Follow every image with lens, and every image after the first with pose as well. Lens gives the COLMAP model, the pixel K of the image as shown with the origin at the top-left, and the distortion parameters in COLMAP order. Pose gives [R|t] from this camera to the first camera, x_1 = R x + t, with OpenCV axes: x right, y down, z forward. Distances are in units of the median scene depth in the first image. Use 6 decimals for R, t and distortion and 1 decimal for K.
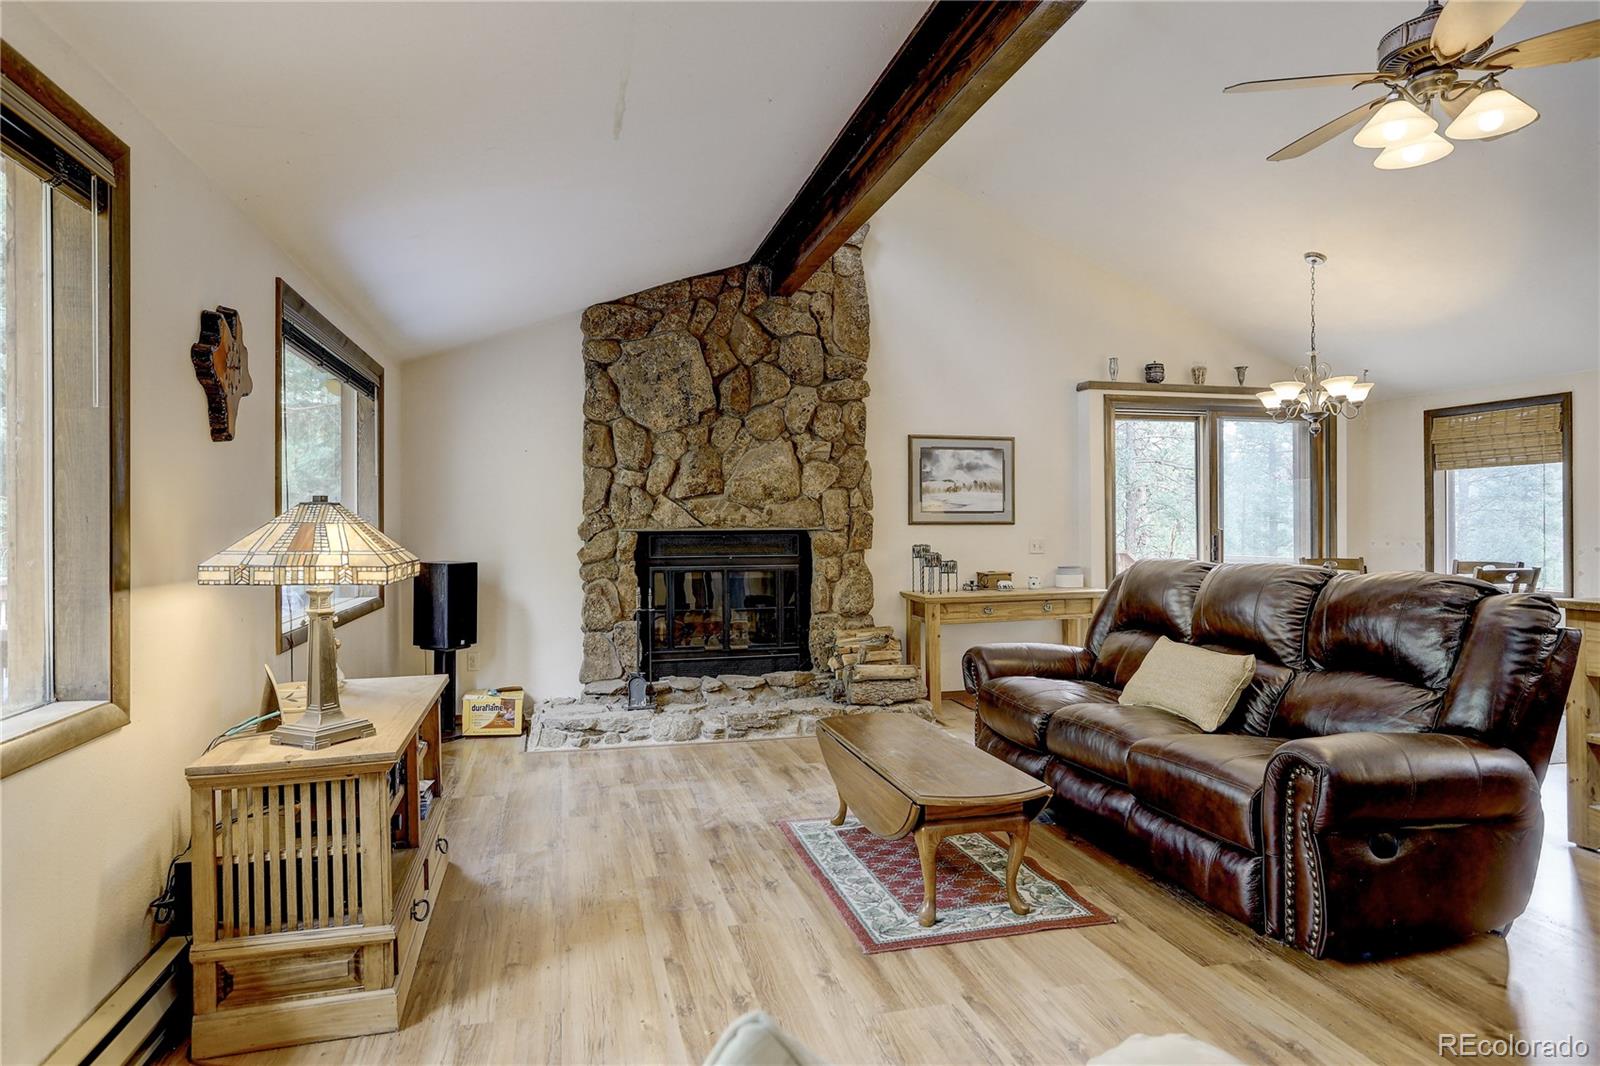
lens RADIAL K [[935.5, 0, 793.5], [0, 935.5, 520.9], [0, 0, 1]] dist [-0.051393, 0.044342]
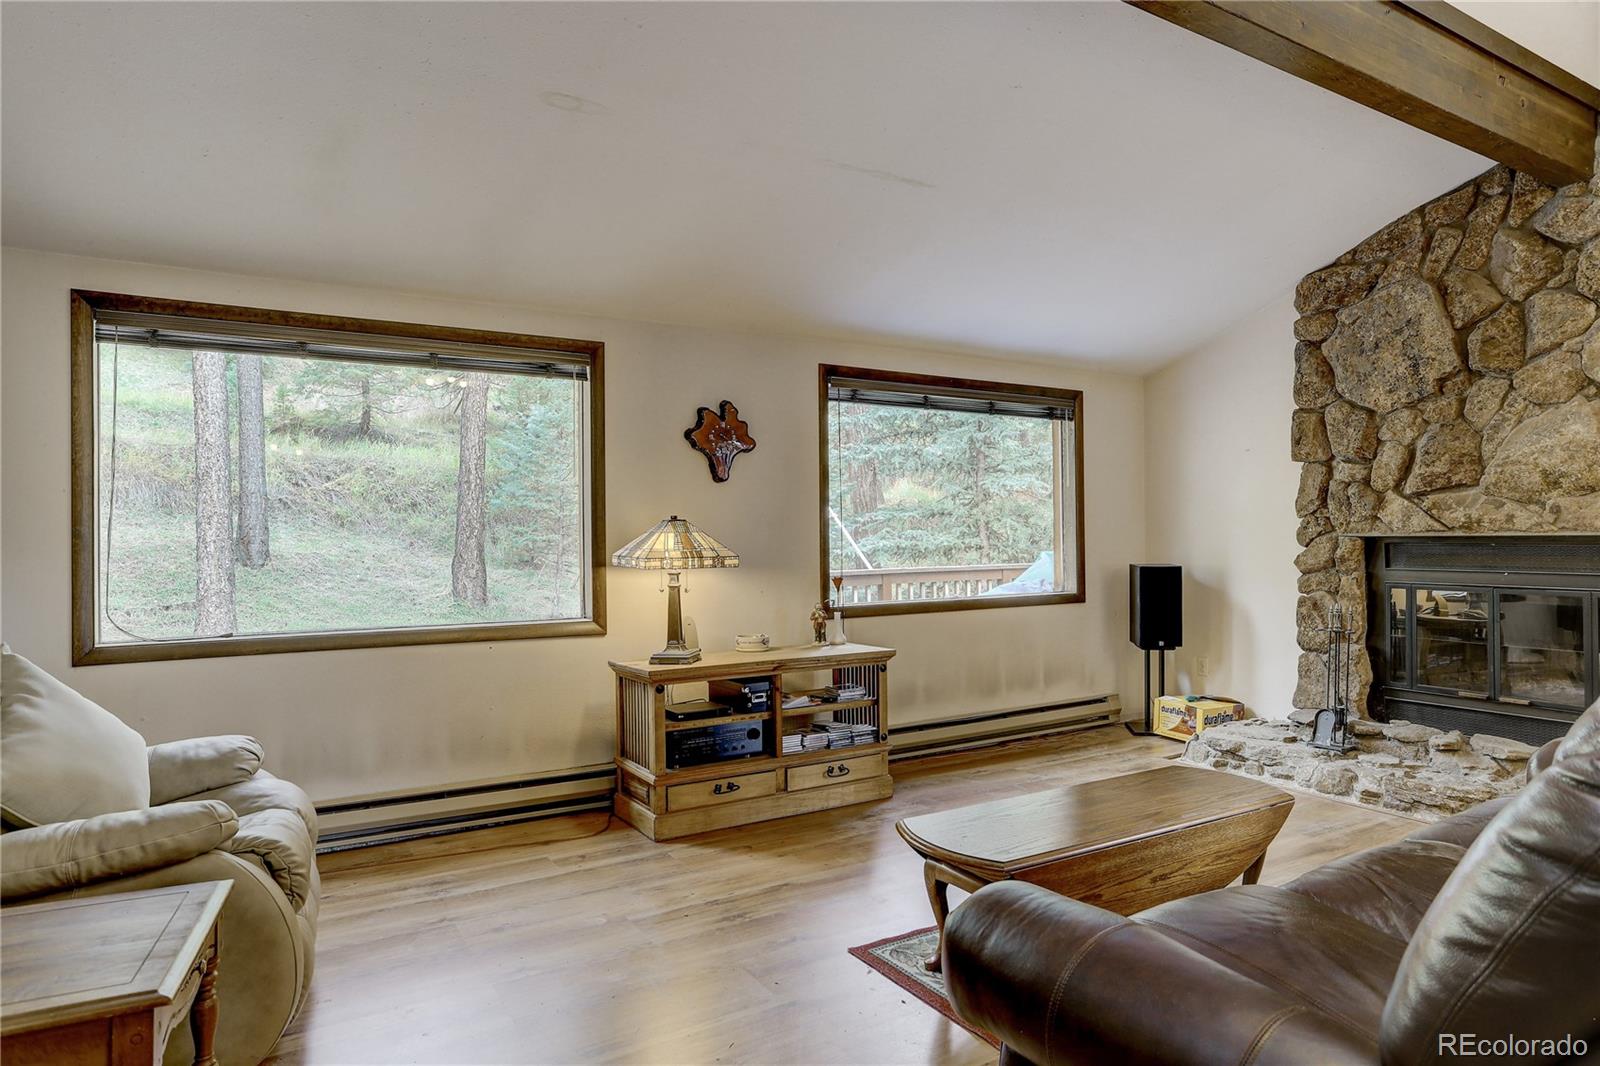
lens RADIAL K [[935.5, 0, 793.5], [0, 935.5, 520.9], [0, 0, 1]] dist [-0.051393, 0.044342]
pose [[0.293215, -0.009322, -0.956001, 0.464265], [0.010360, 0.999925, -0.006573, -0.002199], [0.955990, -0.007977, 0.293290, 0.283738]]
